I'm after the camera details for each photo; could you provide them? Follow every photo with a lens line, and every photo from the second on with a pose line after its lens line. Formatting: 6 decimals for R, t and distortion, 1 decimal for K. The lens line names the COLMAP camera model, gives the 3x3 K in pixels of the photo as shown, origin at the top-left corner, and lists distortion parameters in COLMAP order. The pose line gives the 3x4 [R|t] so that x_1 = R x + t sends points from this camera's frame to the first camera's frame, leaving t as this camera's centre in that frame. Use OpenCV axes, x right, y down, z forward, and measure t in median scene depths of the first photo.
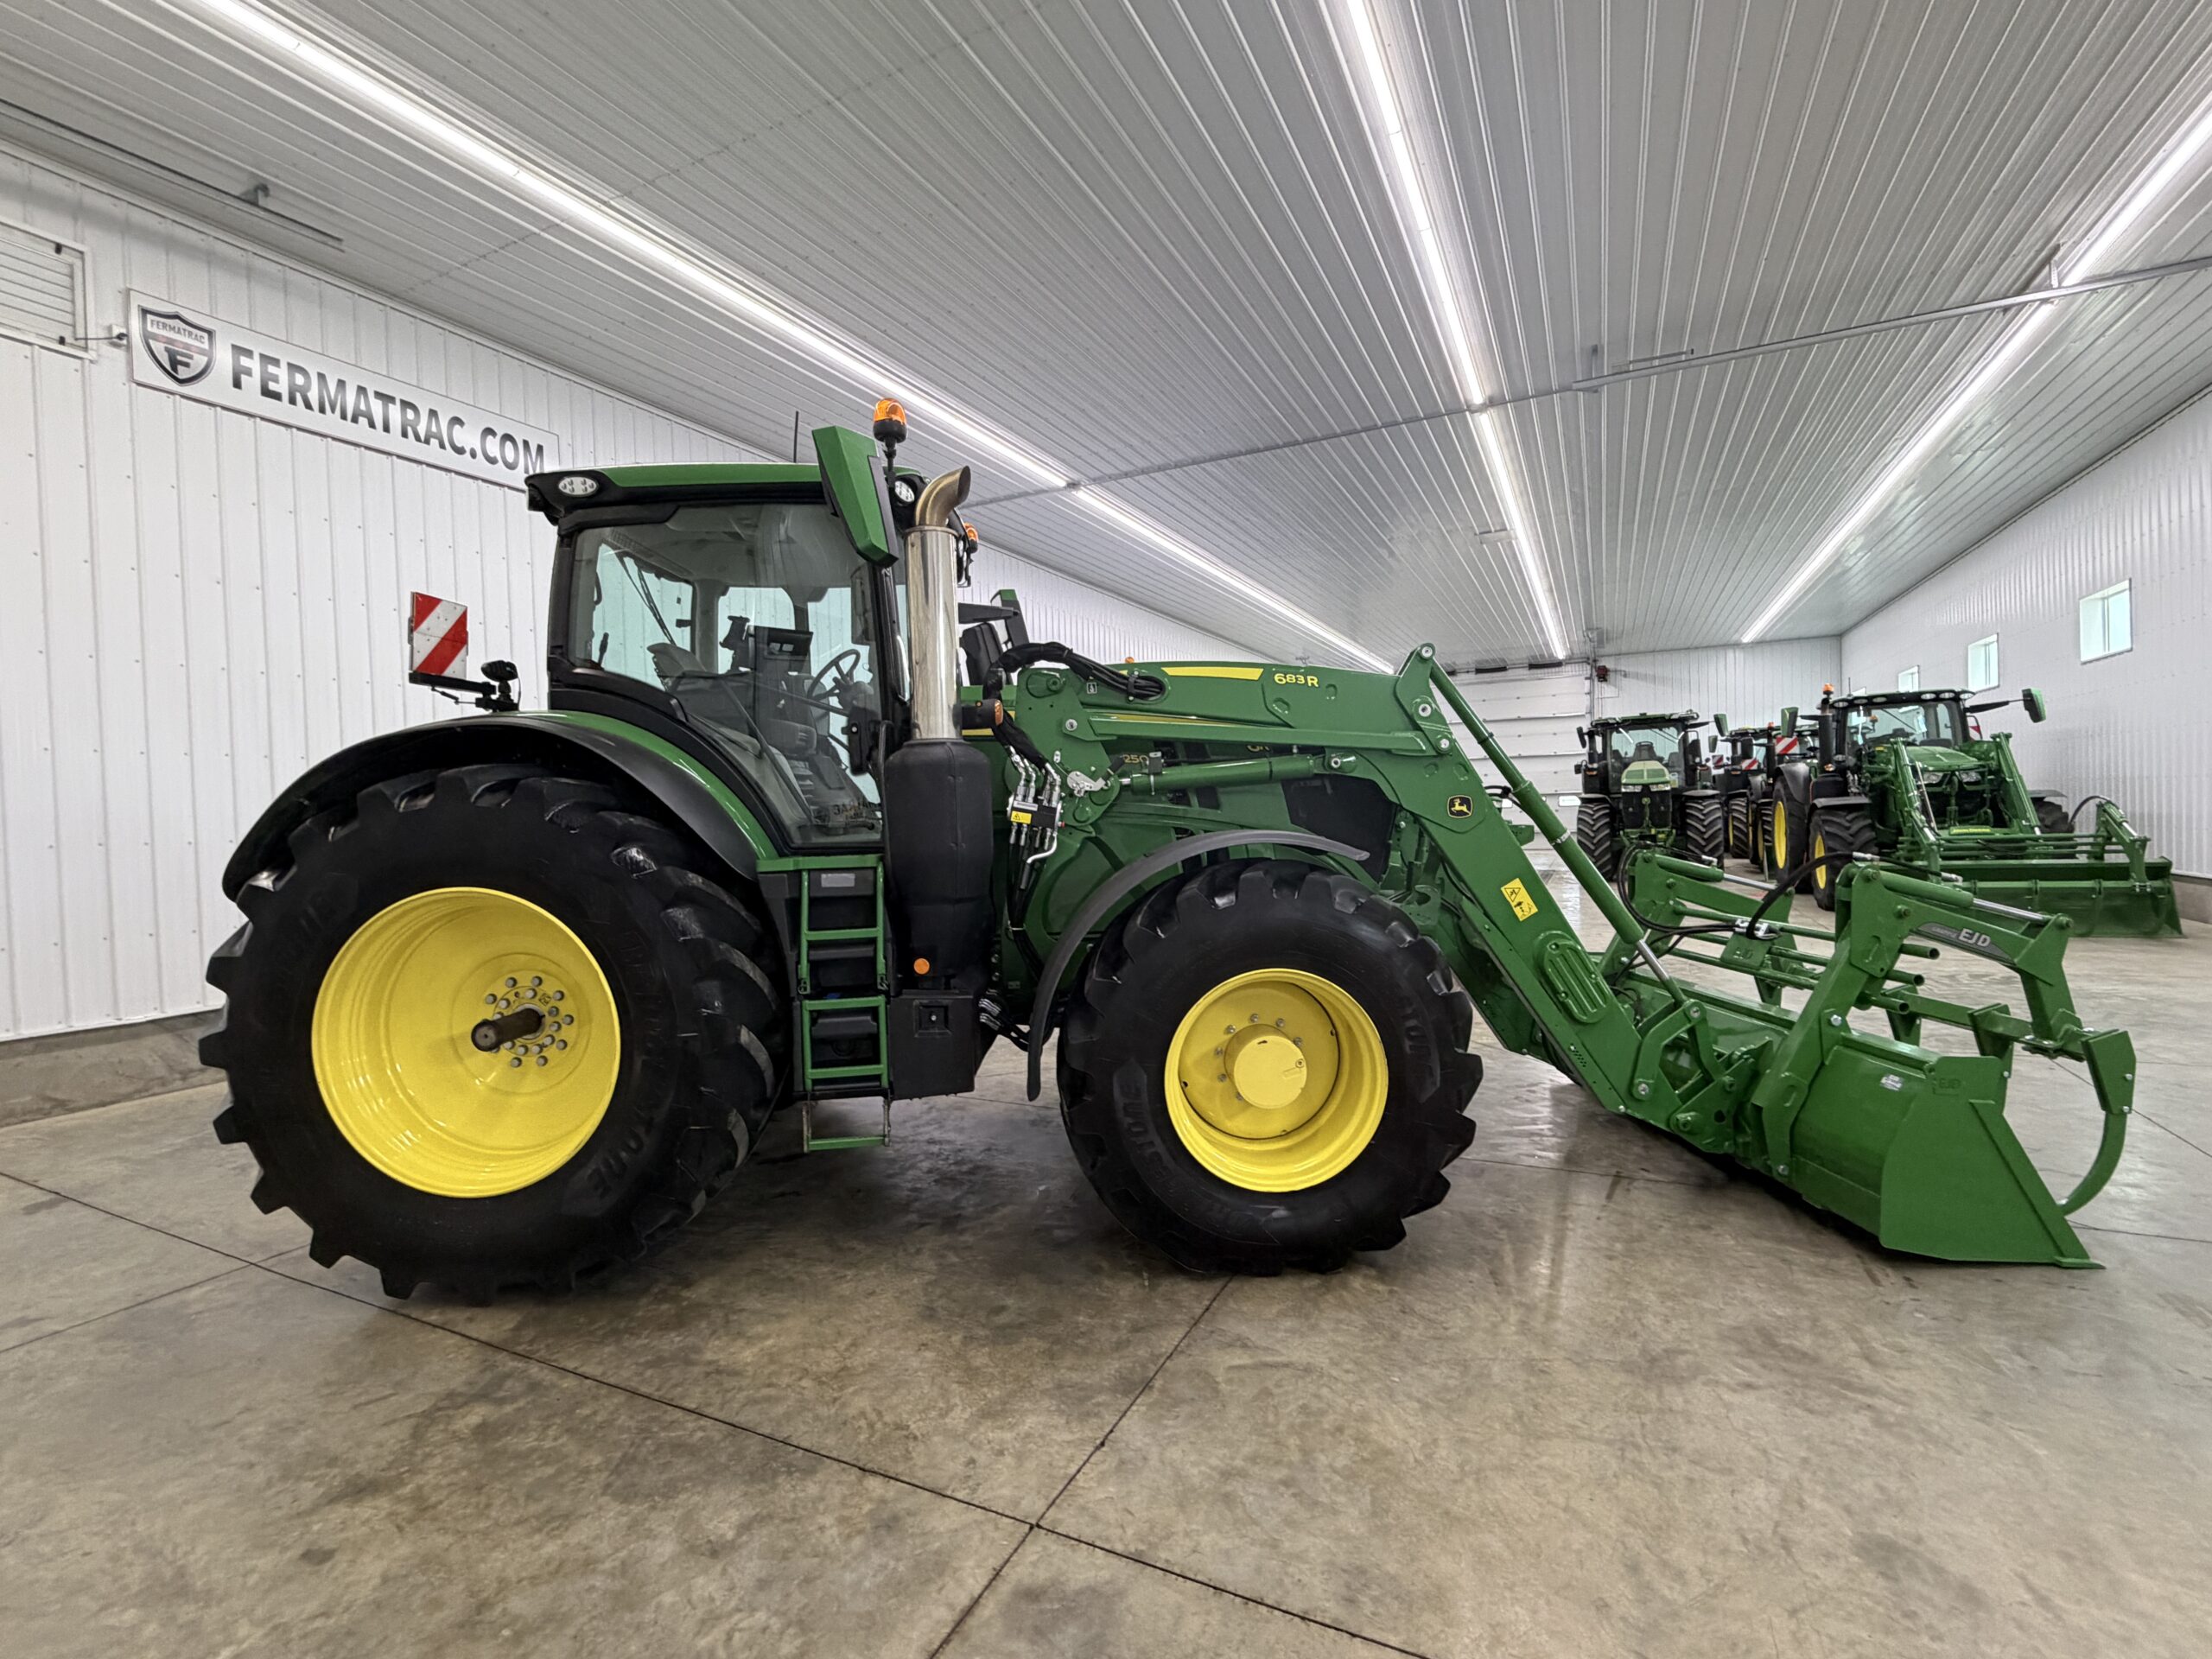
lens RADIAL K [[998.2, 0, 1106.0], [0, 998.2, 829.5], [0, 0, 1]] dist [-0.000448, 0.000030]
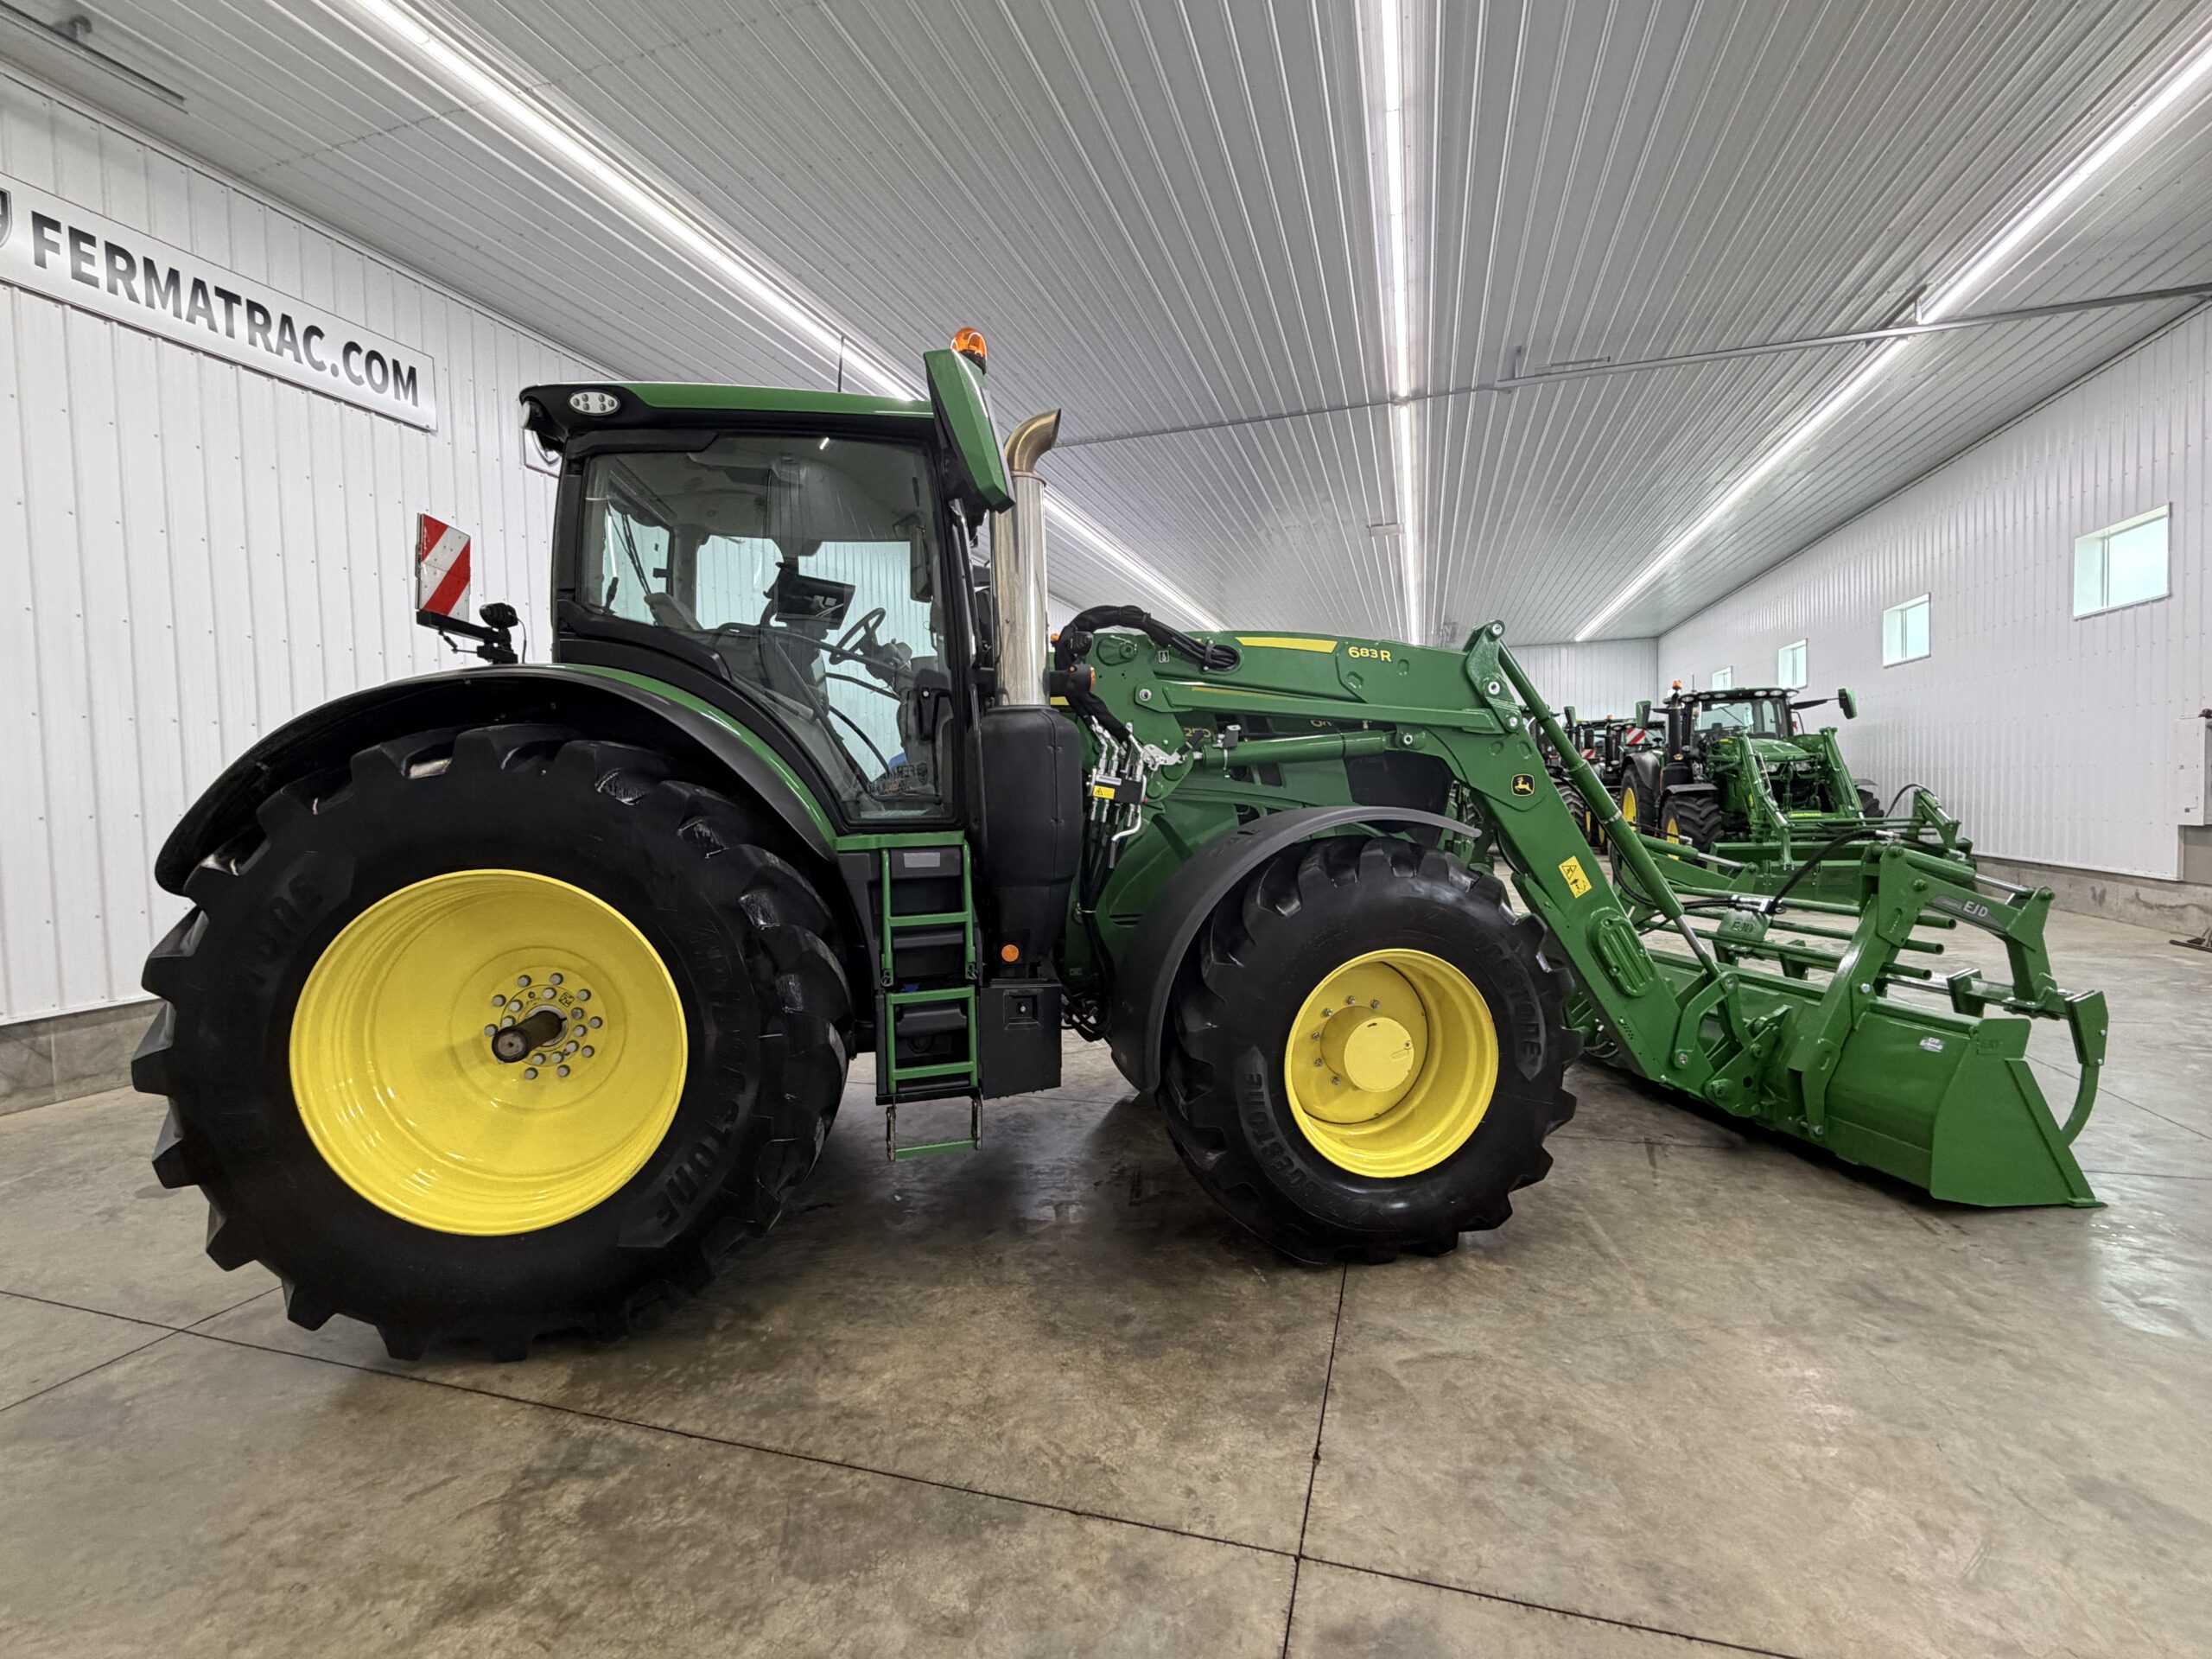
lens RADIAL K [[998.2, 0, 1106.0], [0, 998.2, 829.5], [0, 0, 1]] dist [-0.000448, 0.000030]
pose [[0.987559, 0.001085, 0.157243, -0.244878], [-0.003608, 0.999869, 0.015762, 0.008484], [-0.157205, -0.016133, 0.987434, 0.081512]]
